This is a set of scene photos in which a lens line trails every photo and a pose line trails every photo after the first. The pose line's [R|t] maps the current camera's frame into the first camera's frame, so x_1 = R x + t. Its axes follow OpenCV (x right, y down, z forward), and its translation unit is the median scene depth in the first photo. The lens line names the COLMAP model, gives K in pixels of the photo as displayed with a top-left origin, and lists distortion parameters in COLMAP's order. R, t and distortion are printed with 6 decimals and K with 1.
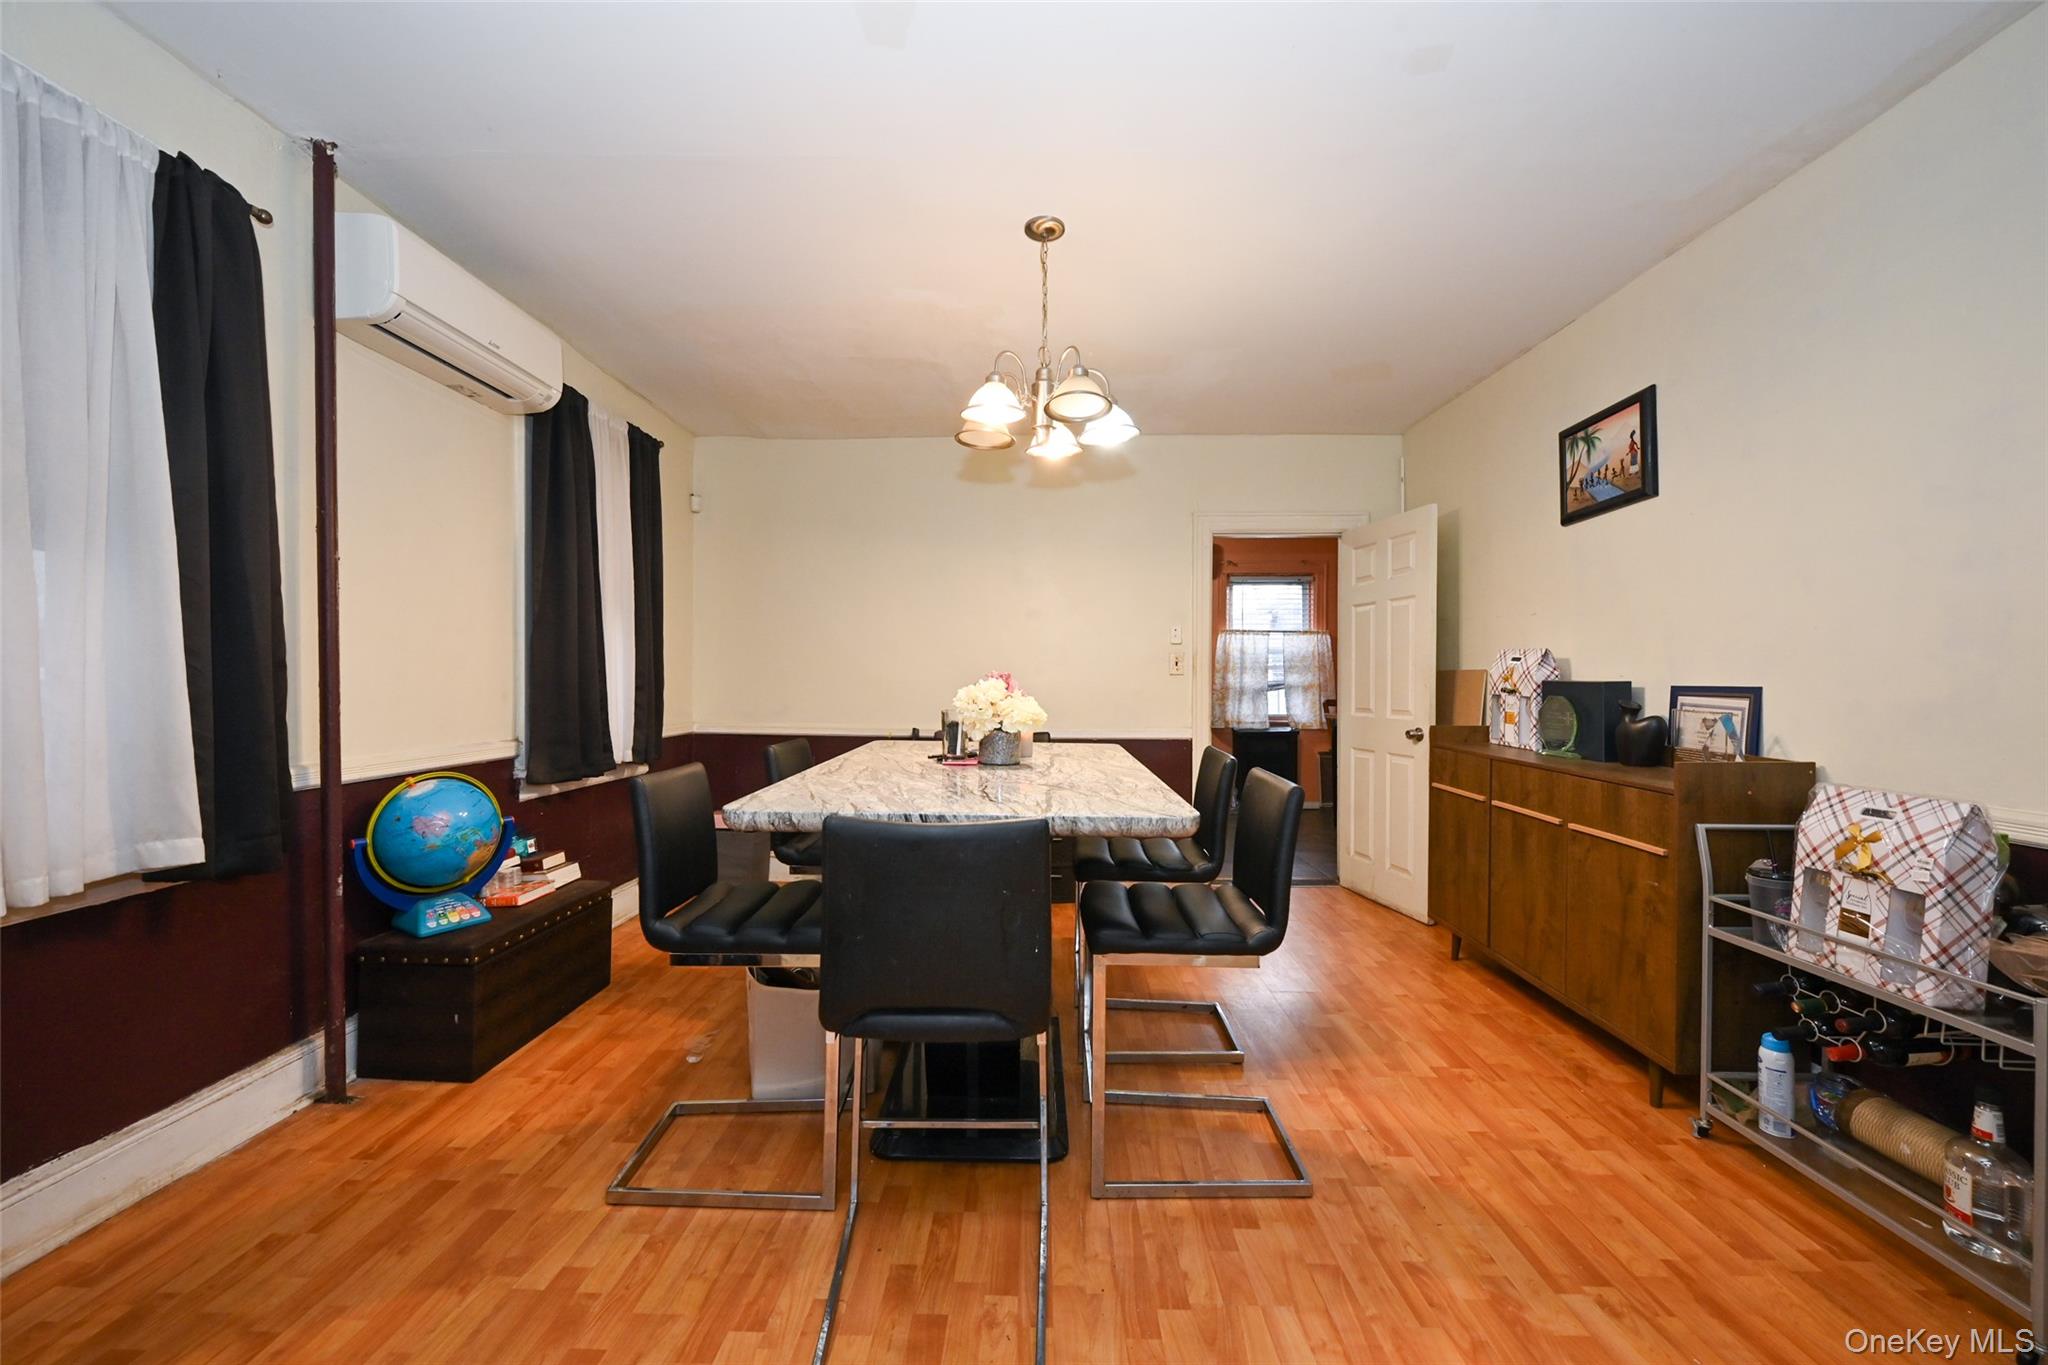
lens RADIAL K [[797.5, 0, 1027.4], [0, 797.5, 691.1], [0, 0, 1]] dist [0.000270, -0.000010]
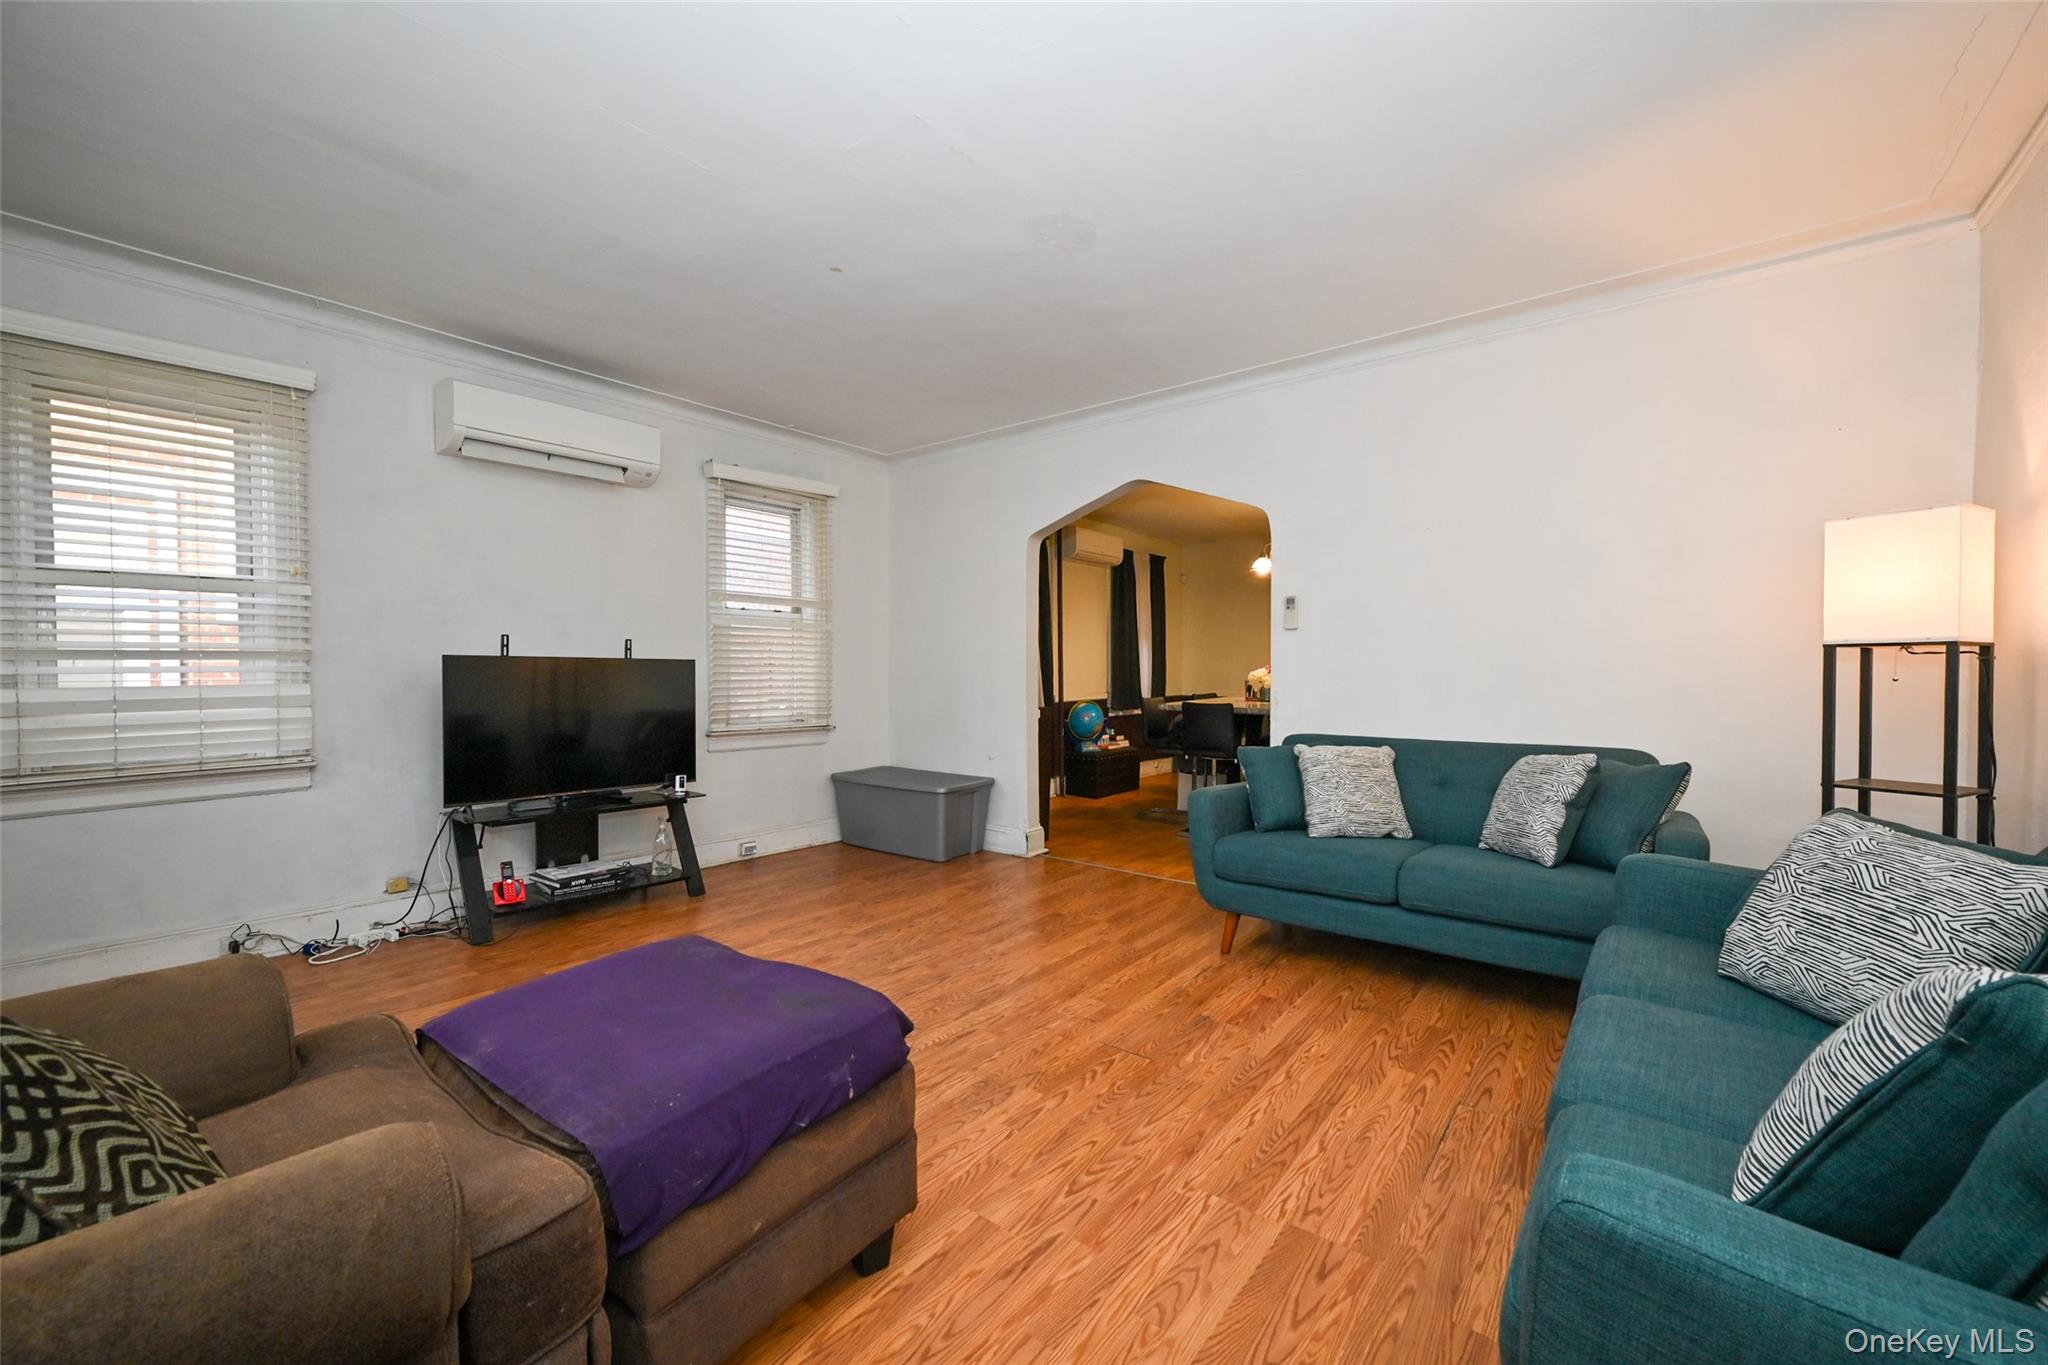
lens RADIAL K [[805.6, 0, 1026.2], [0, 805.6, 685.1], [0, 0, 1]] dist [-0.001701, -0.000122]
pose [[0.791935, 0.009330, -0.610534, 0.764842], [-0.003287, 0.999934, 0.011017, 0.011661], [0.610596, -0.006718, 0.791913, -1.264860]]
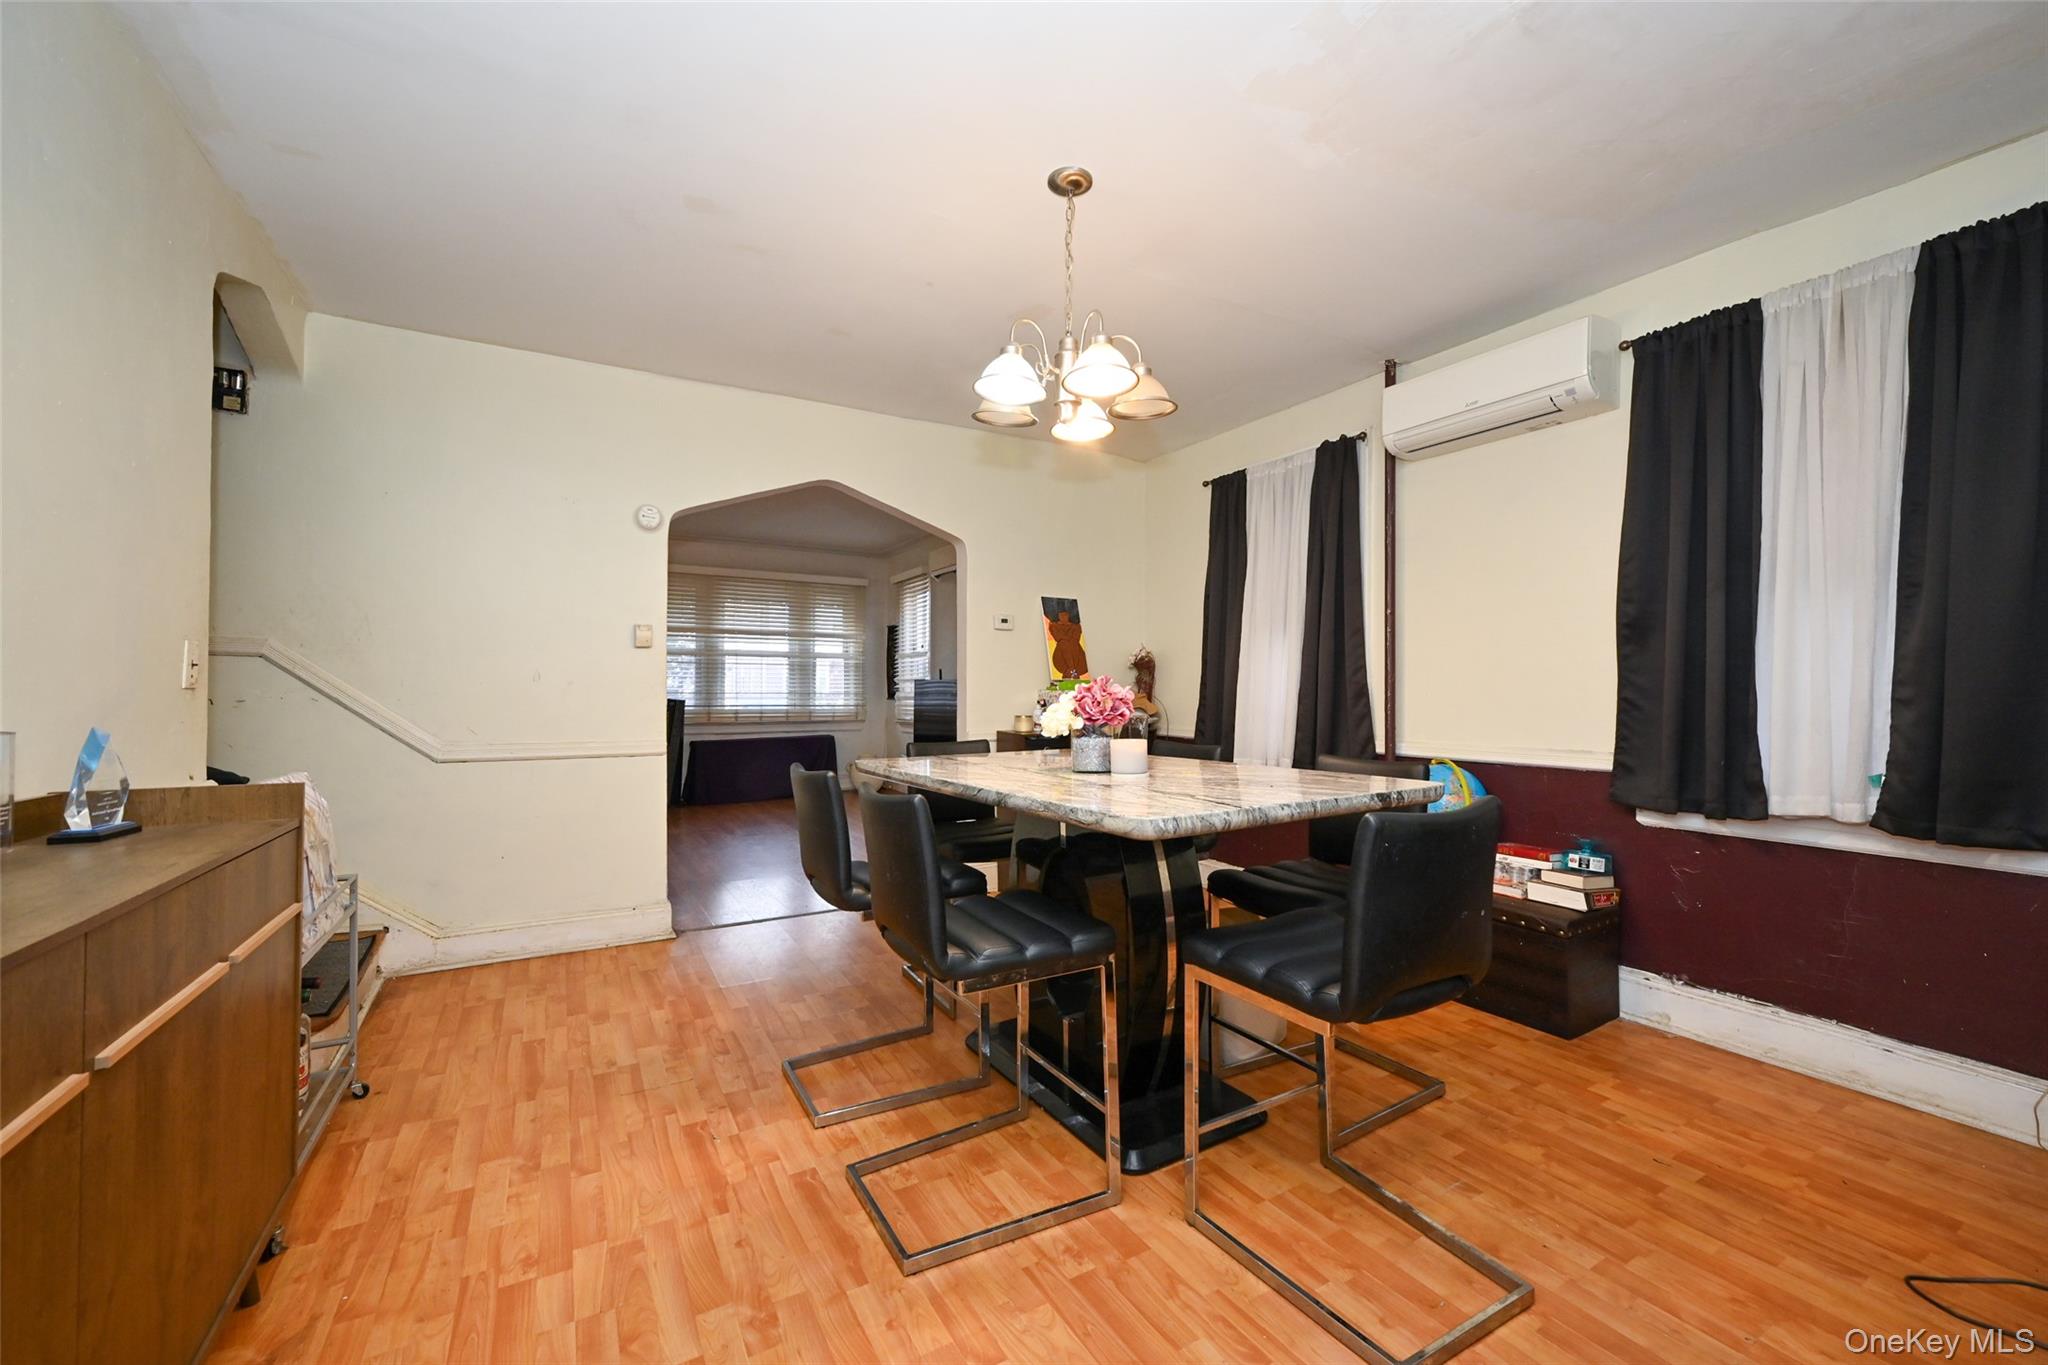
lens RADIAL K [[805.6, 0, 1026.2], [0, 805.6, 685.1], [0, 0, 1]] dist [-0.001701, -0.000122]
pose [[-0.852540, -0.007744, -0.522605, 0.453664], [-0.009834, 0.999951, 0.001225, -0.010595], [0.522570, 0.006184, -0.852574, 1.490880]]
